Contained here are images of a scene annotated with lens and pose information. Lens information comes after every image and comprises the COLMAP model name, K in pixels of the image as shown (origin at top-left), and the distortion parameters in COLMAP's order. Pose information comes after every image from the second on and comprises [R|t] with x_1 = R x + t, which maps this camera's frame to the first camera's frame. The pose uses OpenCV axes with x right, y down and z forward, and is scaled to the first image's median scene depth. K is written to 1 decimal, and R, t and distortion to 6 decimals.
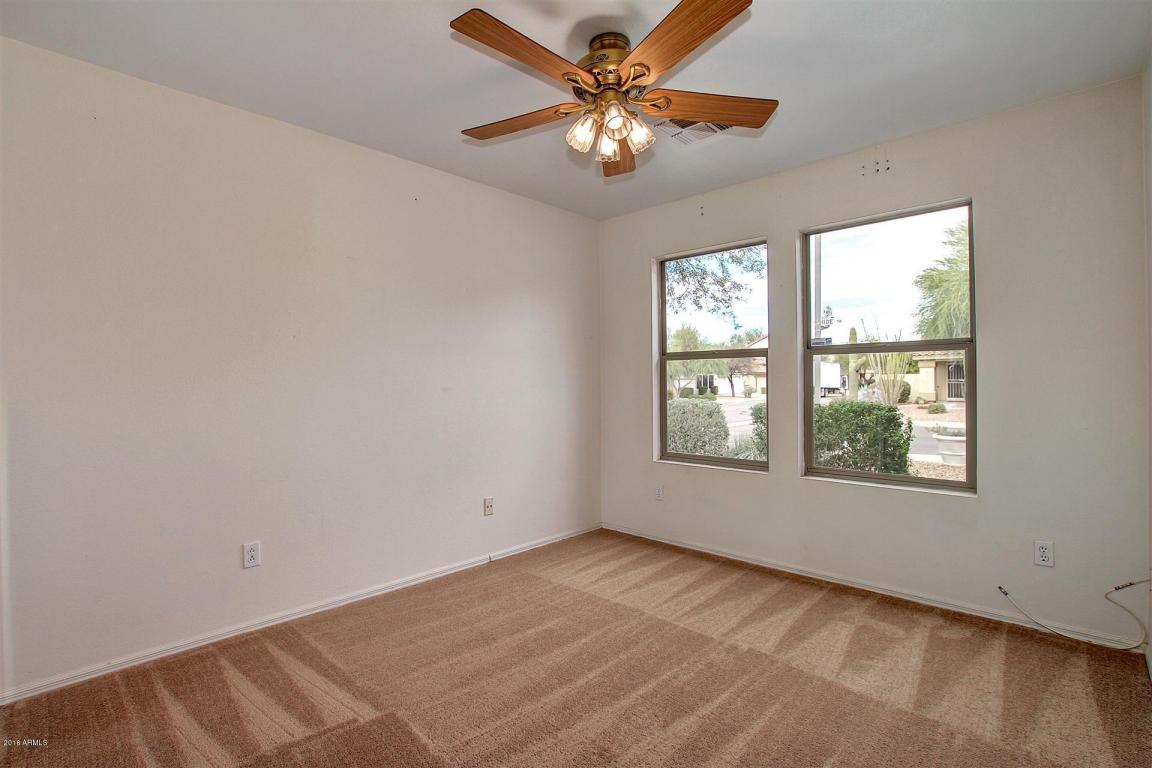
lens RADIAL K [[554.2, 0, 576.0], [0, 554.2, 384.0], [0, 0, 1]] dist [-0.005583, -0.000321]
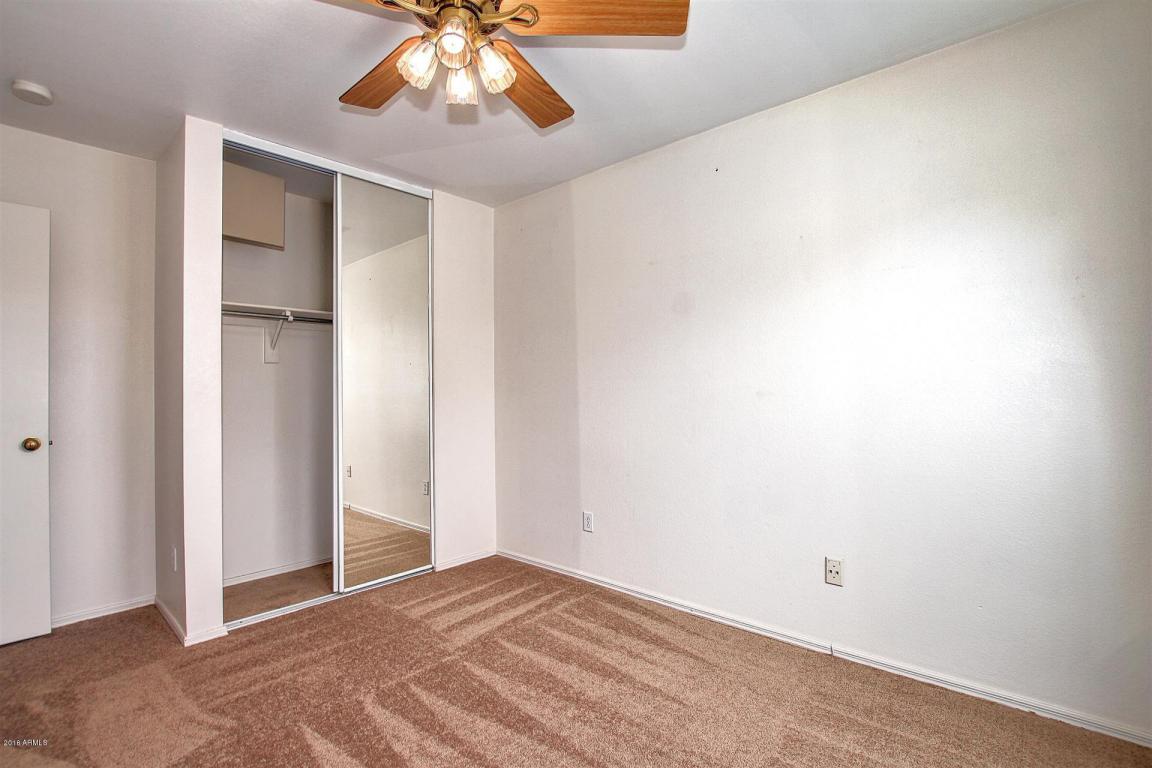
lens RADIAL K [[554.2, 0, 576.0], [0, 554.2, 384.0], [0, 0, 1]] dist [-0.005583, -0.000321]
pose [[0.012167, -0.005136, -0.999913, 0.699258], [0.011079, 0.999926, -0.005001, -0.003654], [0.999865, -0.011018, 0.012223, 0.965732]]
